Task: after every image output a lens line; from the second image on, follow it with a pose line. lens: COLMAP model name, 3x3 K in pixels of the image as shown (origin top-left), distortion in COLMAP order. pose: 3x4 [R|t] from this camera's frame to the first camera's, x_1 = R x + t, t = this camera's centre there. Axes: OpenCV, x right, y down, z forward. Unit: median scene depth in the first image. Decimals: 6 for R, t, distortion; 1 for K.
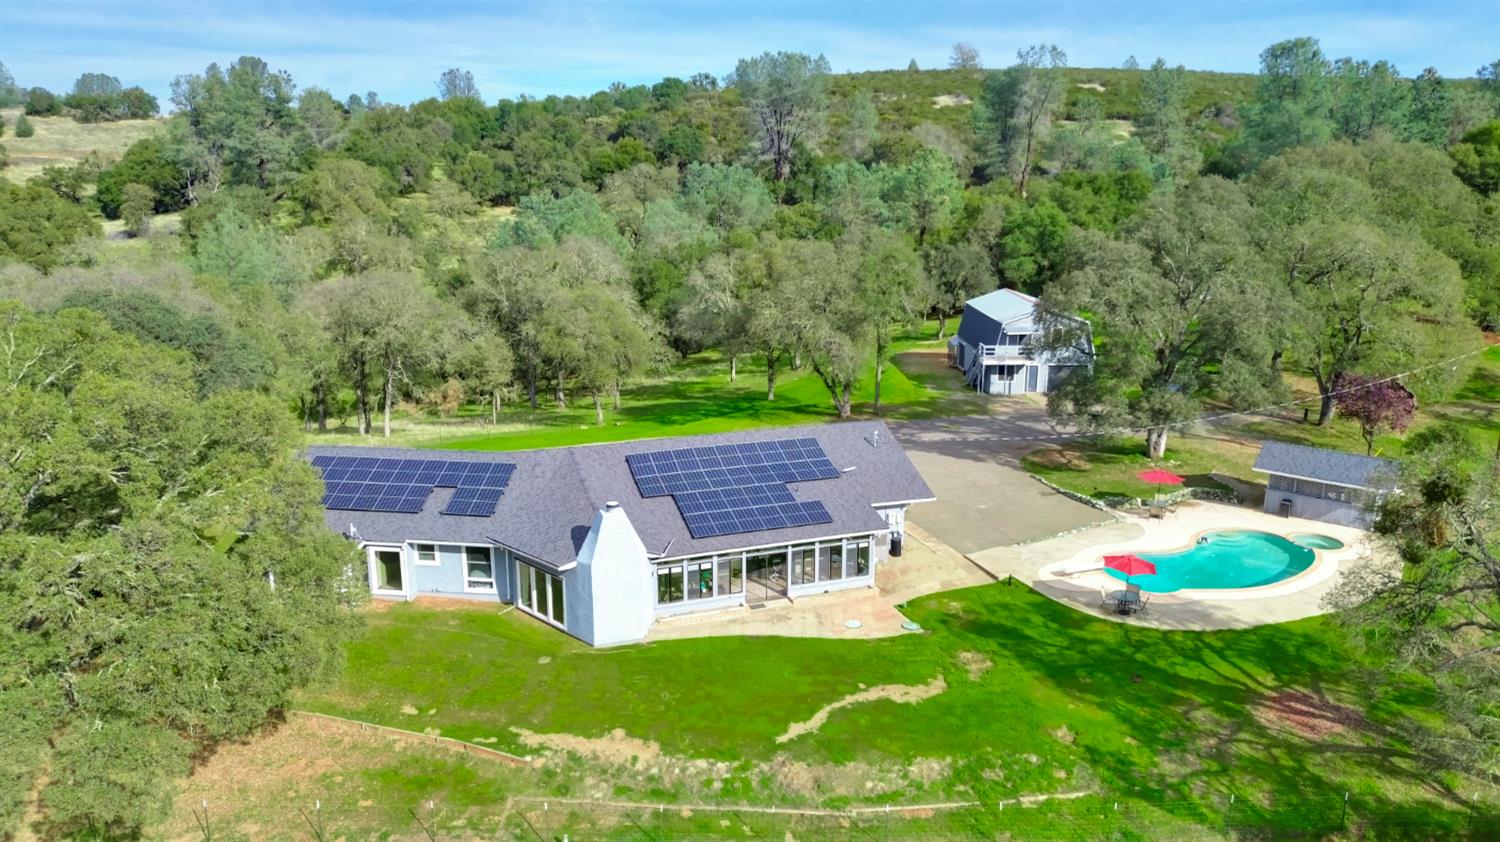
lens RADIAL K [[1079.6, 0, 750.0], [0, 1079.6, 421.0], [0, 0, 1]] dist [0.142375, -0.223952]
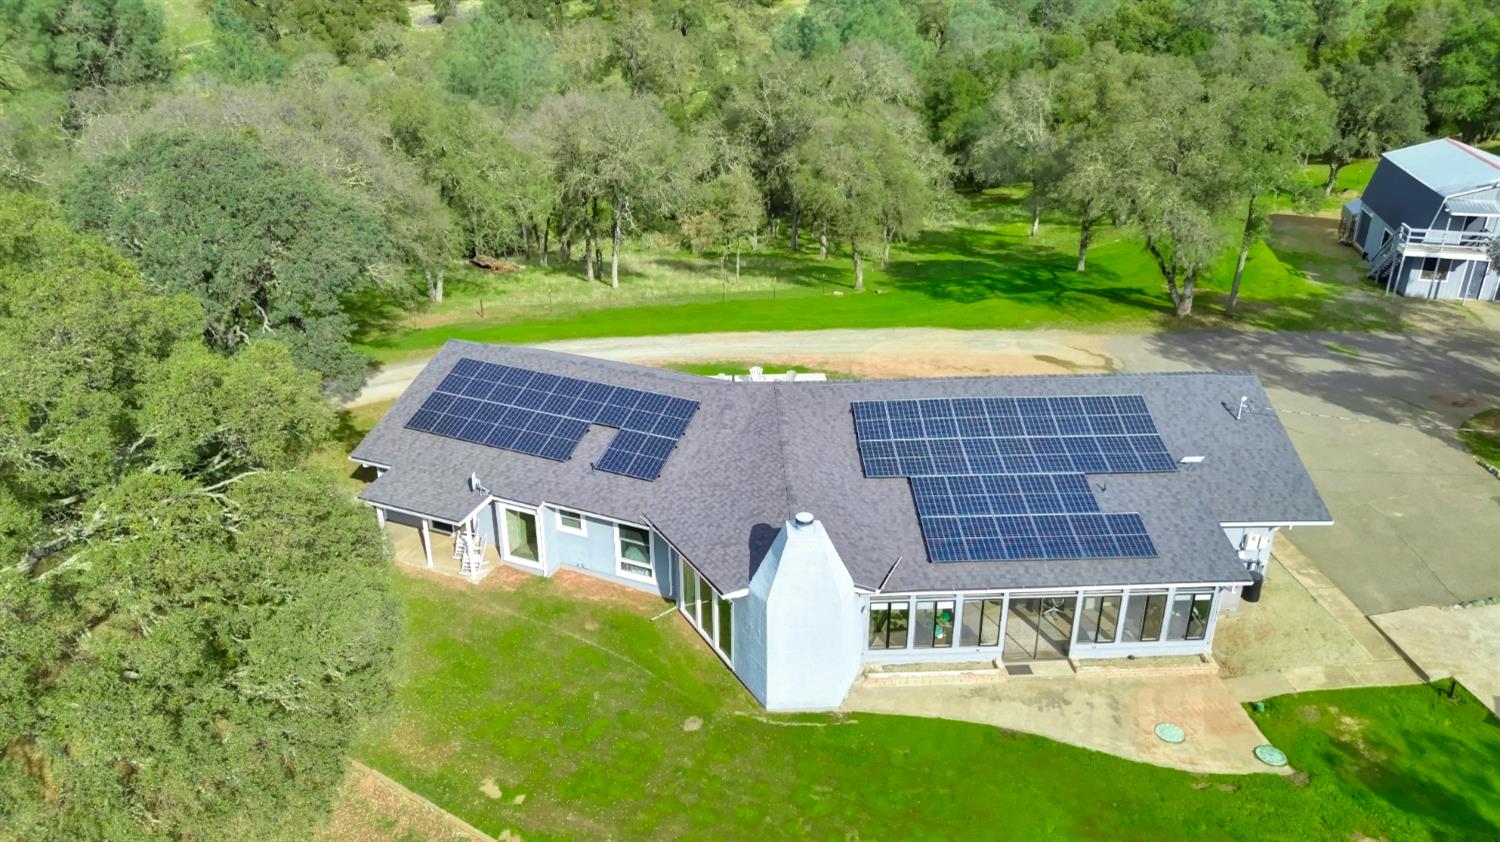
lens RADIAL K [[1078.2, 0, 750.0], [0, 1078.2, 421.0], [0, 0, 1]] dist [0.063692, -0.060164]
pose [[0.961361, 0.116110, -0.249606, -0.001968], [-0.068738, 0.979226, 0.190764, -0.054852], [0.266570, -0.166236, 0.949371, 0.205793]]
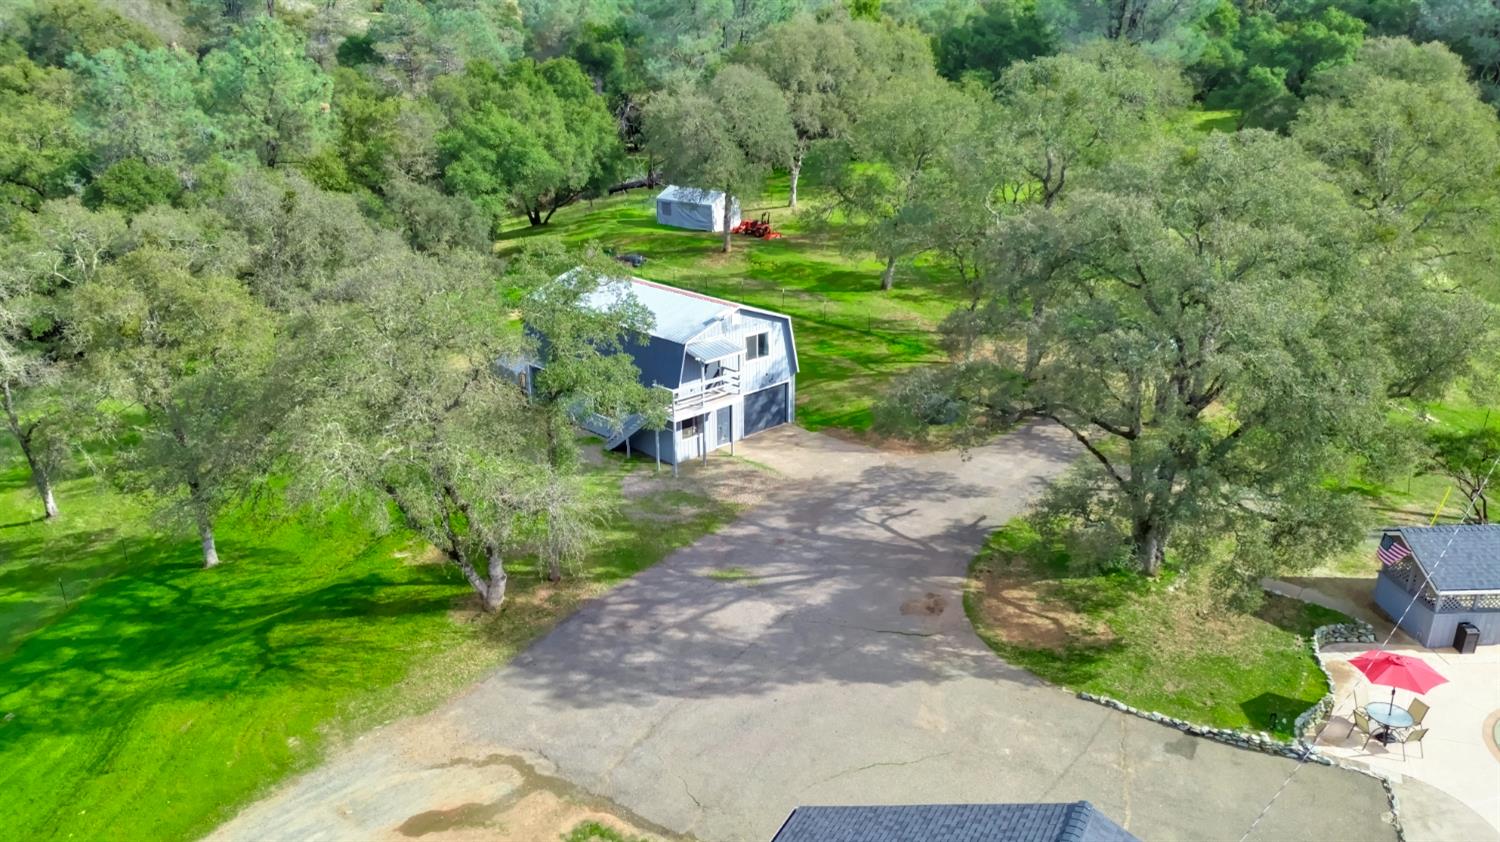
lens RADIAL K [[1078.2, 0, 750.0], [0, 1078.2, 421.0], [0, 0, 1]] dist [0.063692, -0.060164]
pose [[0.740260, -0.234721, 0.630017, -0.110835], [0.167404, 0.971915, 0.165402, -0.142813], [-0.651146, -0.016973, 0.758763, 0.571735]]
